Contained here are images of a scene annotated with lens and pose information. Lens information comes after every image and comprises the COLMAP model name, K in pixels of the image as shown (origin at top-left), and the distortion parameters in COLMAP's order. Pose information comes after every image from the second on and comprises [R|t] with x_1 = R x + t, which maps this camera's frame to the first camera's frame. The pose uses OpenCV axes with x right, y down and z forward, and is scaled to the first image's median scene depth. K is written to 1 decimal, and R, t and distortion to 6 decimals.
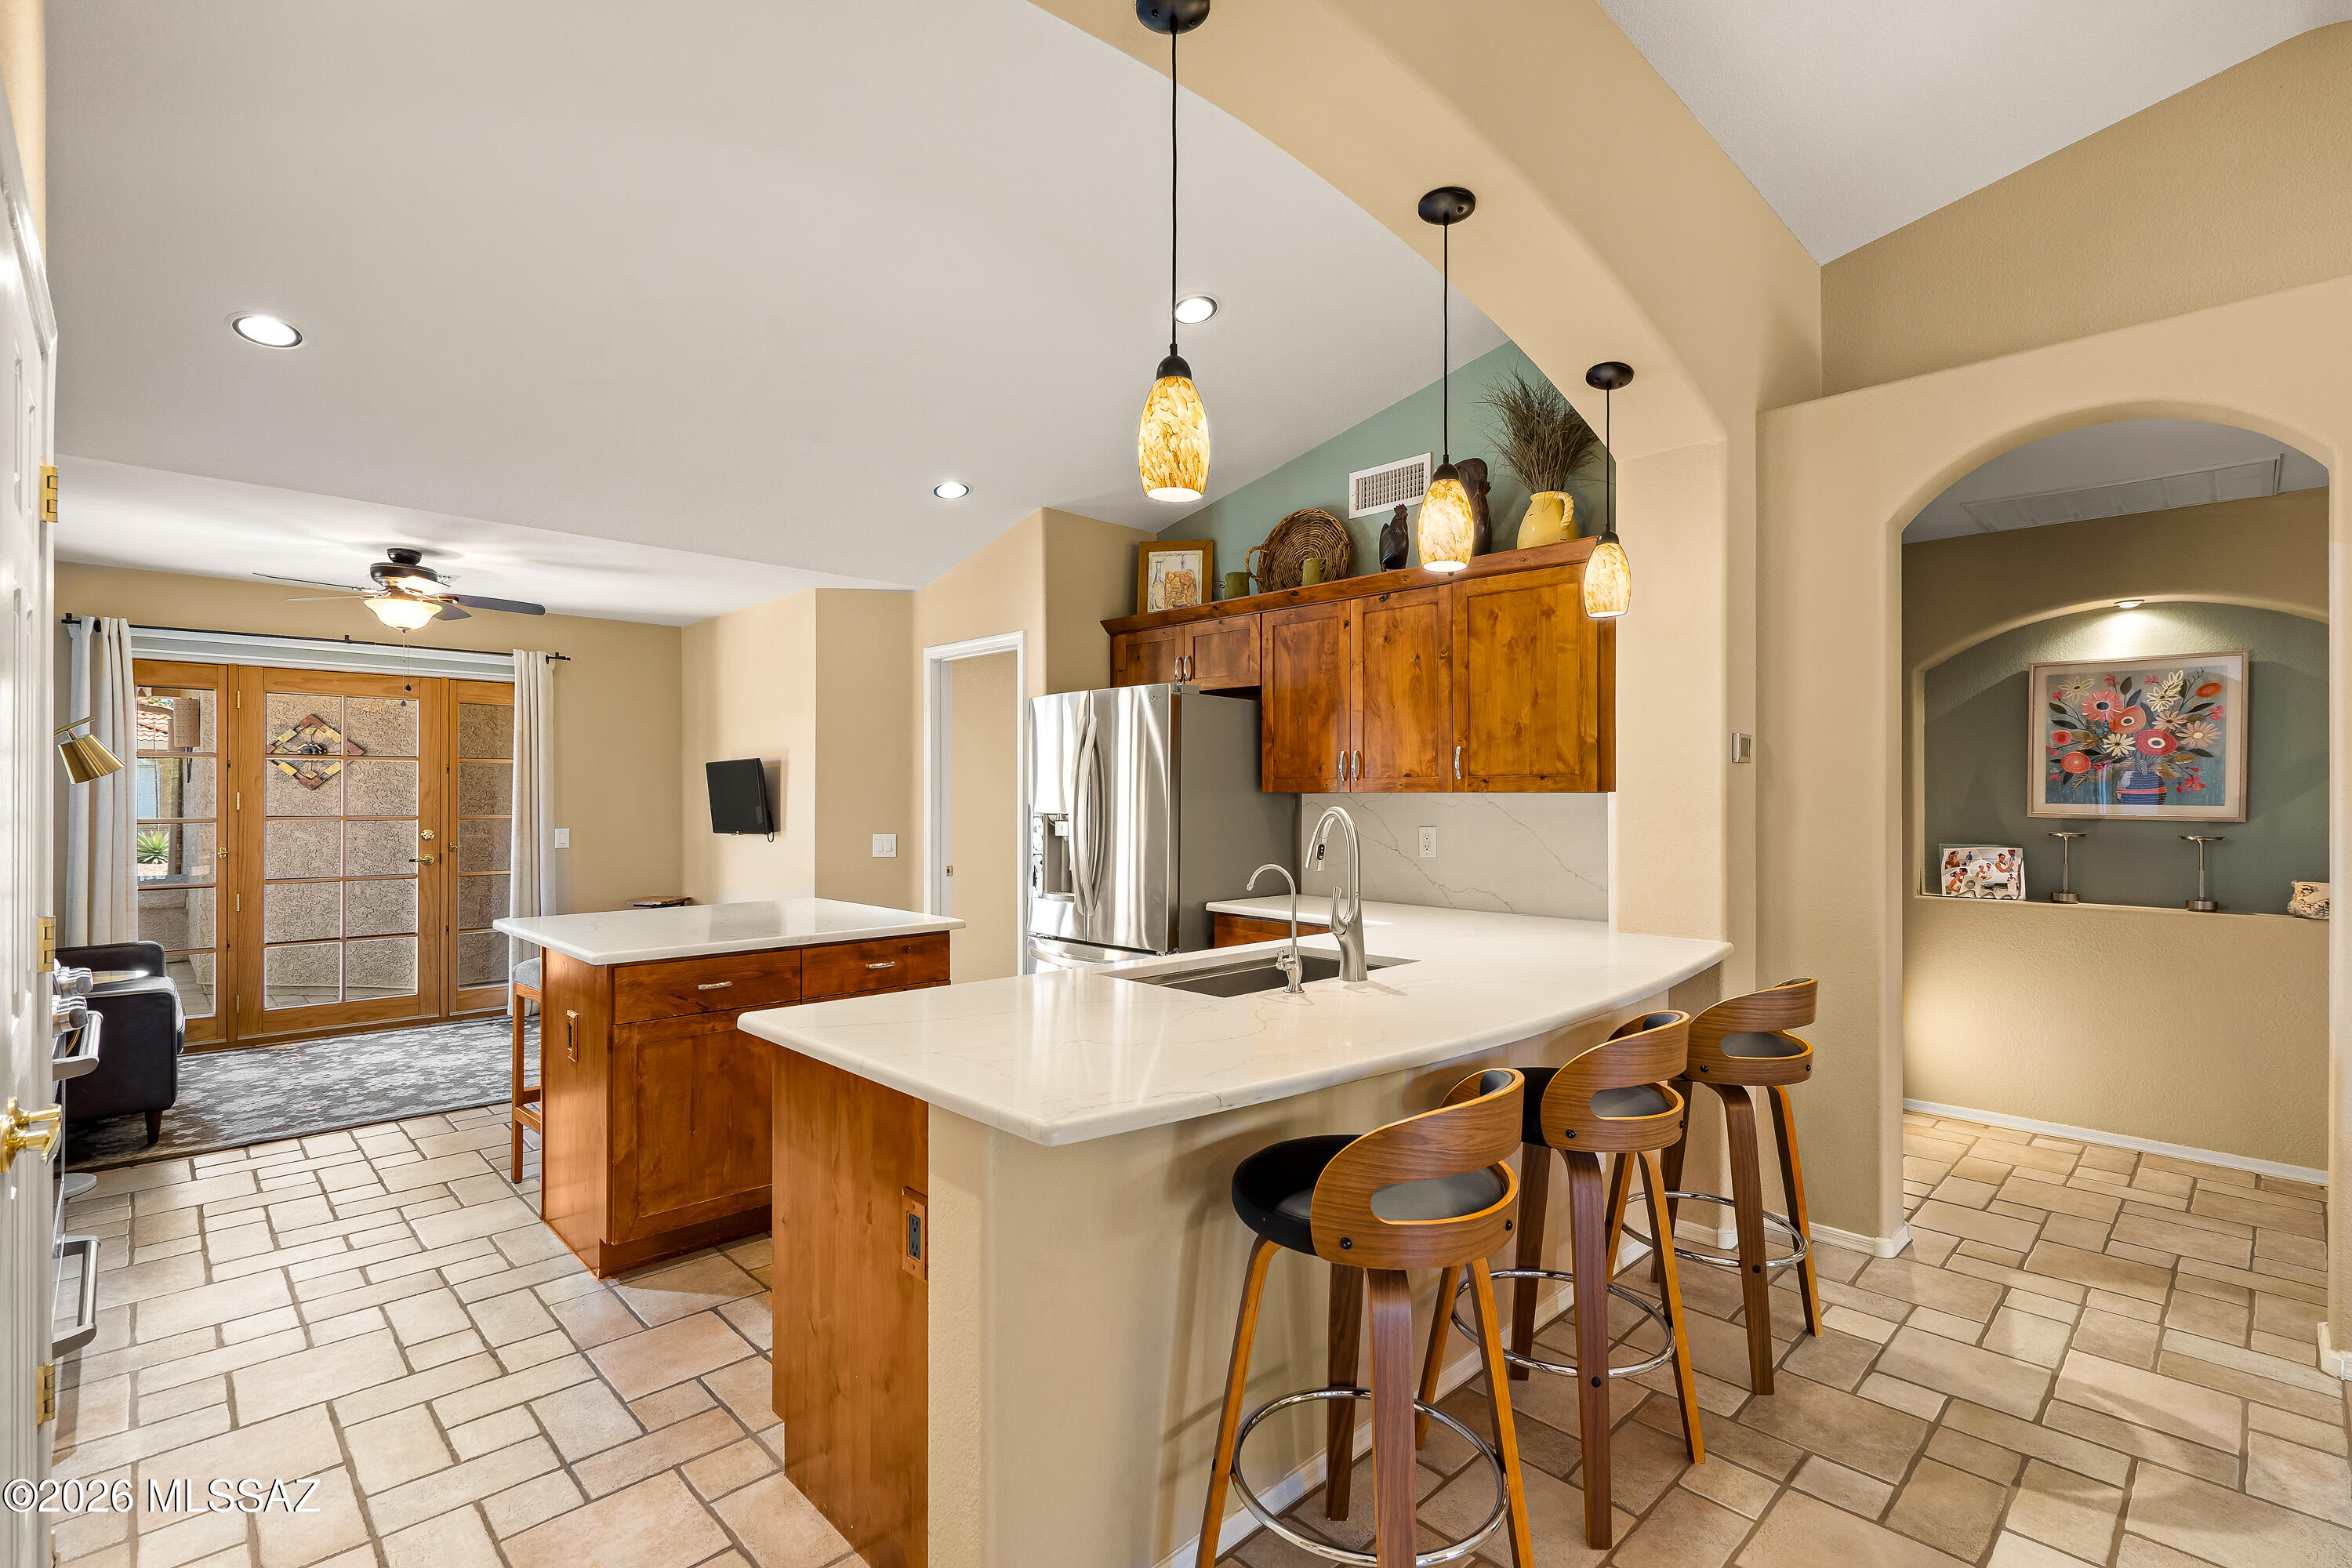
lens RADIAL K [[1074.4, 0, 1166.6], [0, 1074.4, 794.9], [0, 0, 1]] dist [-0.001183, 0.000412]
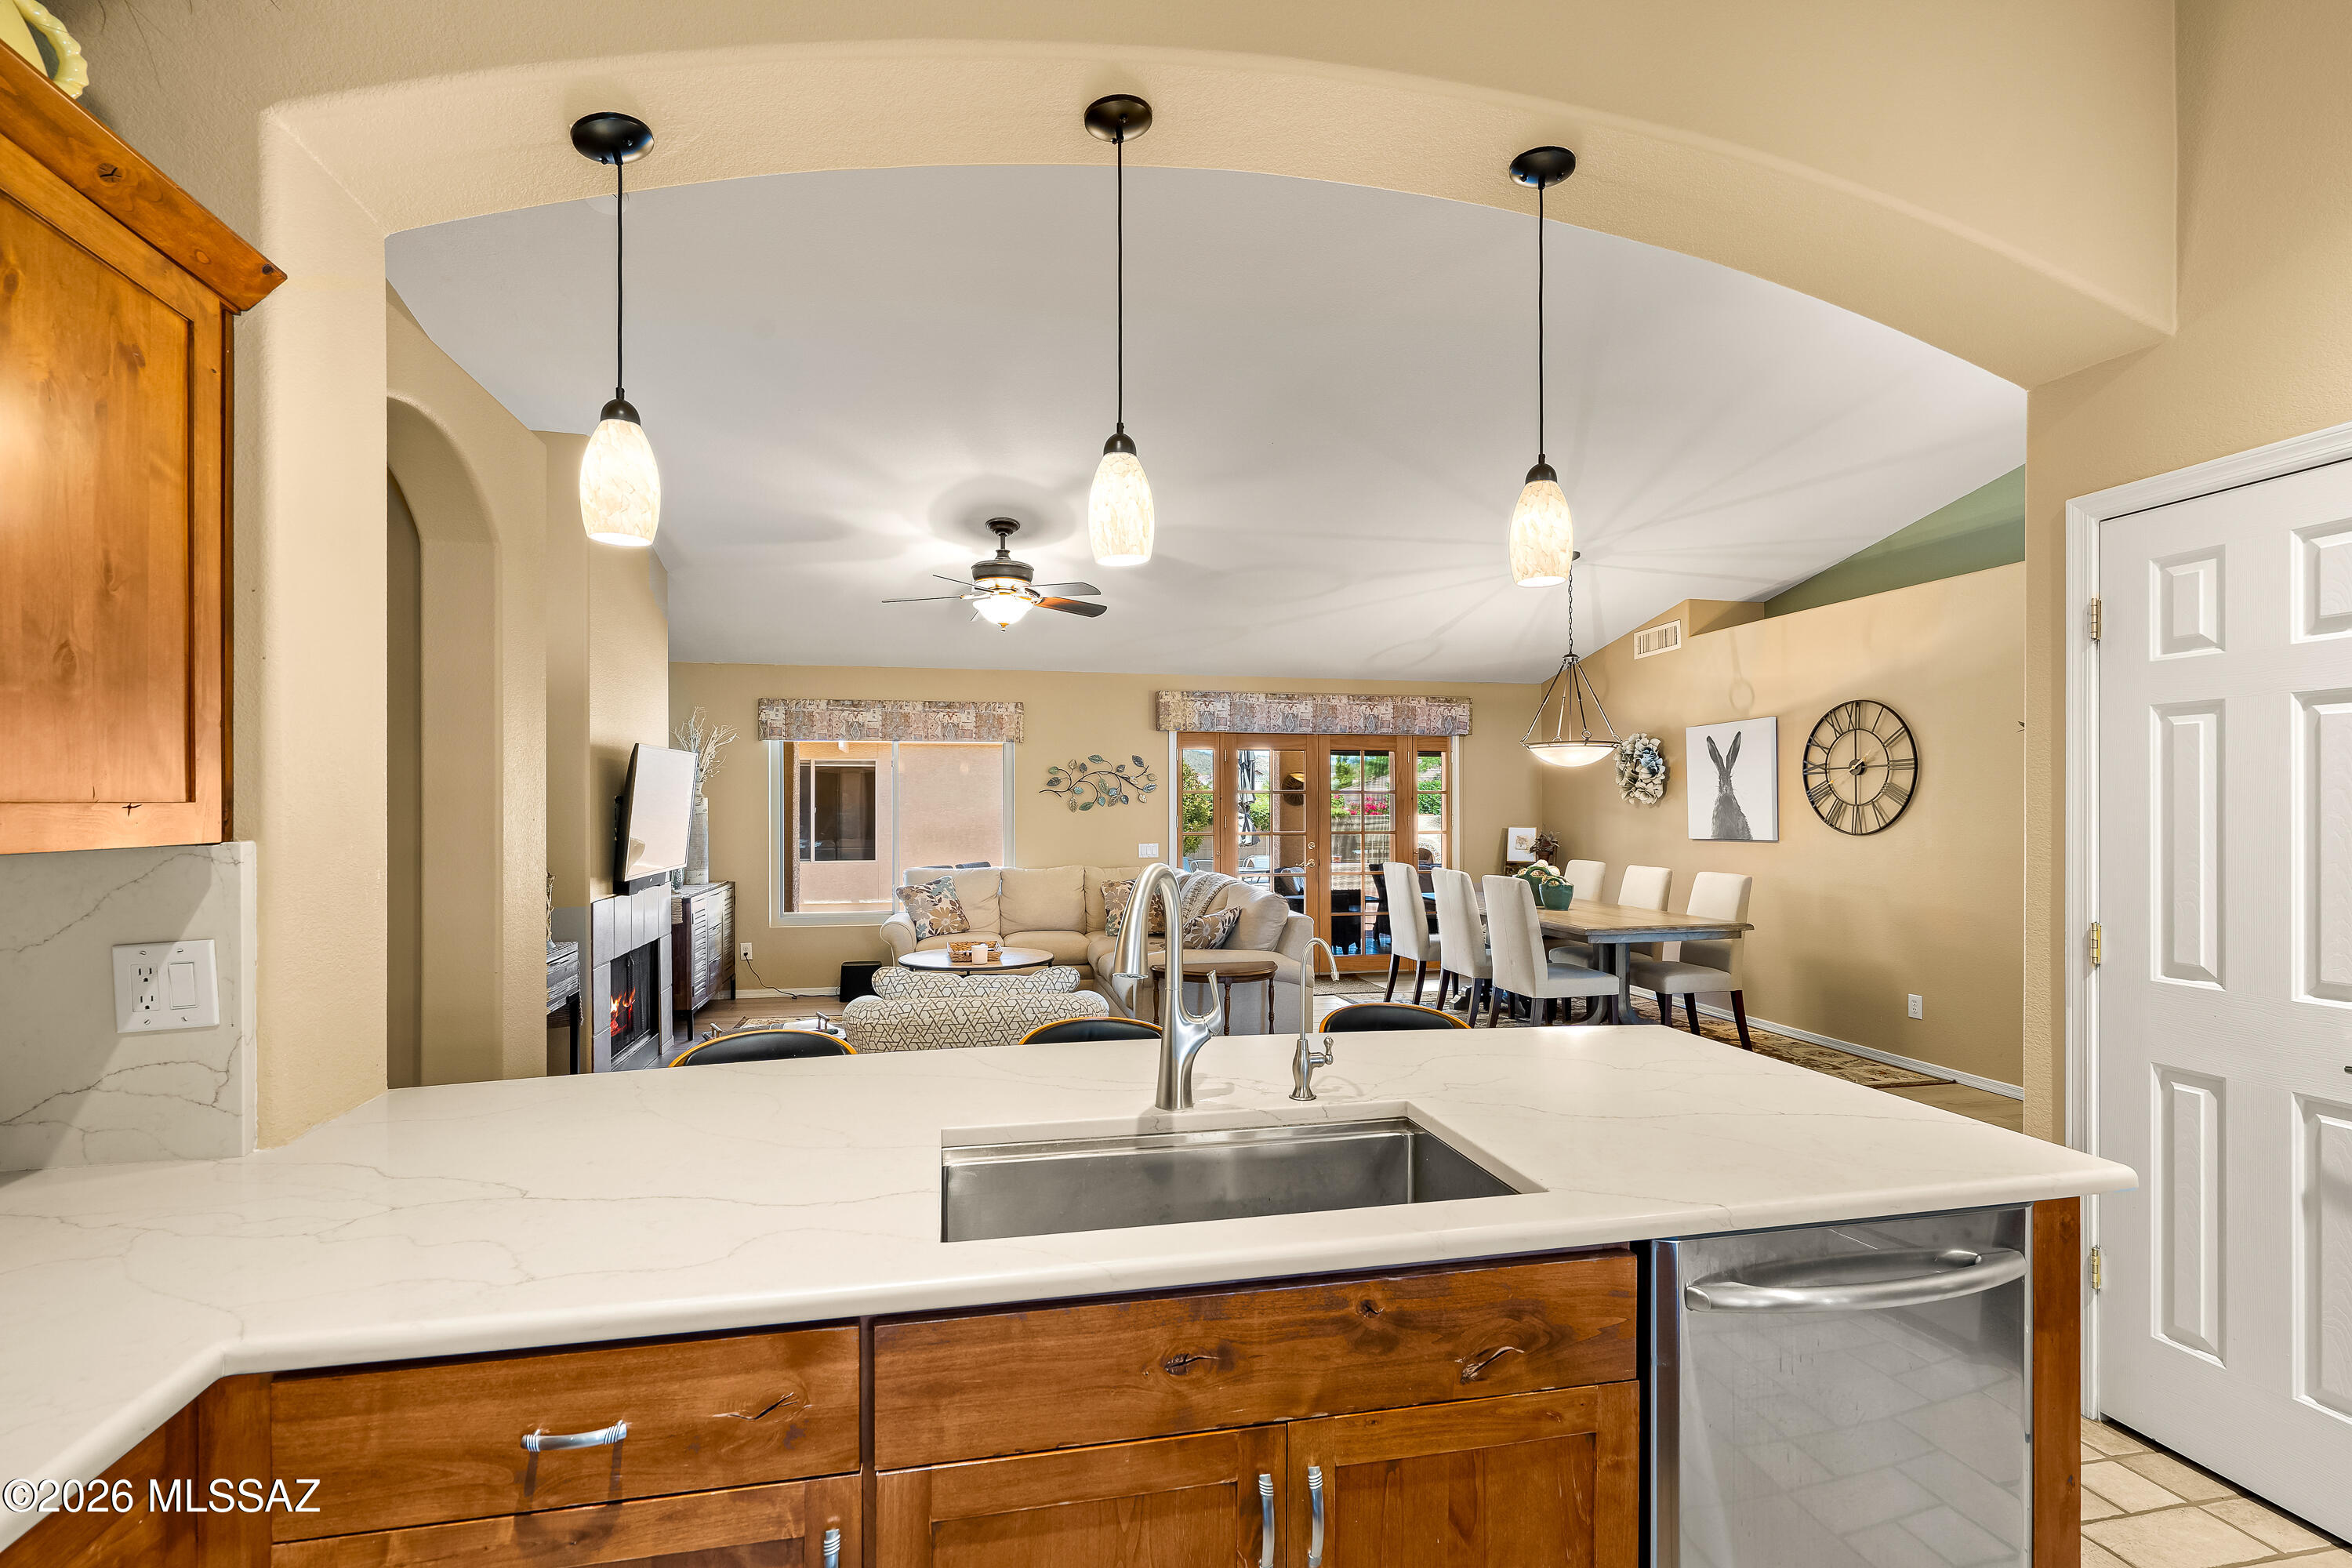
lens RADIAL K [[1077.5, 0, 1161.5], [0, 1077.5, 809.1], [0, 0, 1]] dist [0.002578, 0.000661]
pose [[-0.843170, -0.002007, 0.537644, -0.113549], [-0.000690, 0.999996, 0.002652, -0.014079], [-0.537647, 0.001865, -0.843168, 0.913362]]
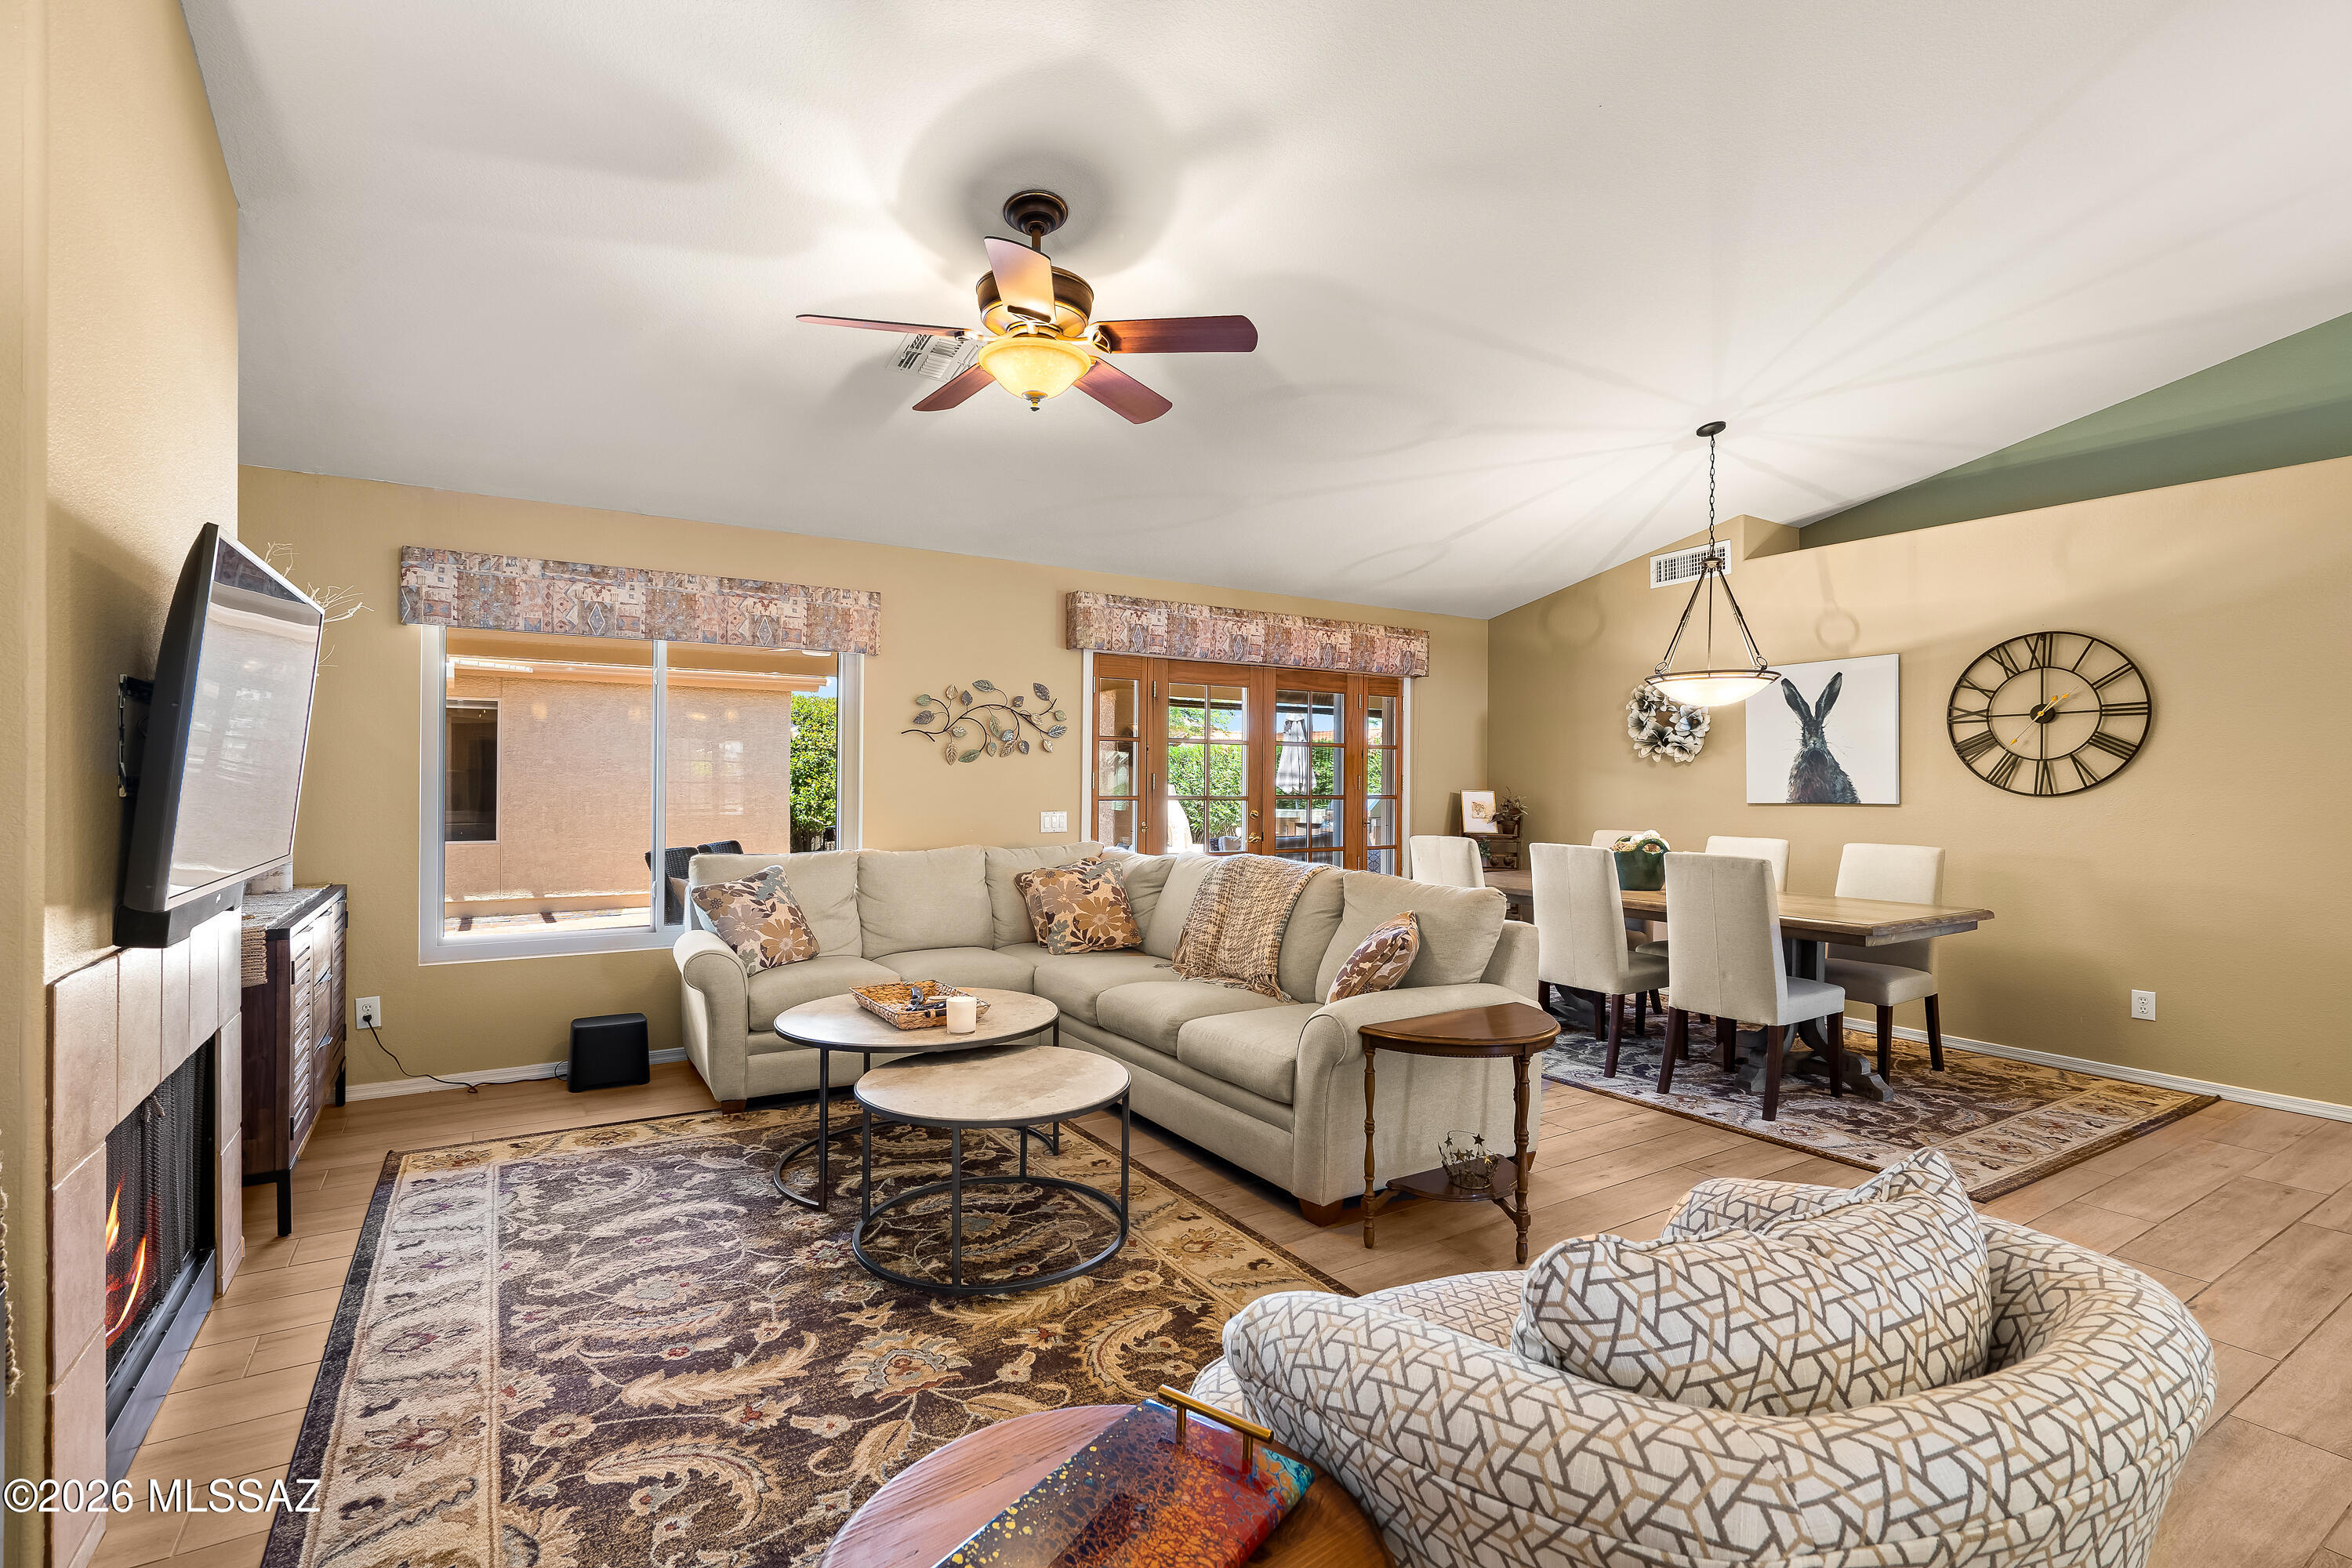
lens RADIAL K [[1074.7, 0, 1166.1], [0, 1074.7, 779.8], [0, 0, 1]] dist [-0.000376, 0.000234]
pose [[-0.978199, -0.007822, 0.207520, 0.531311], [-0.008444, 0.999962, -0.002115, 0.014449], [-0.207496, -0.003822, -0.978228, 0.570826]]
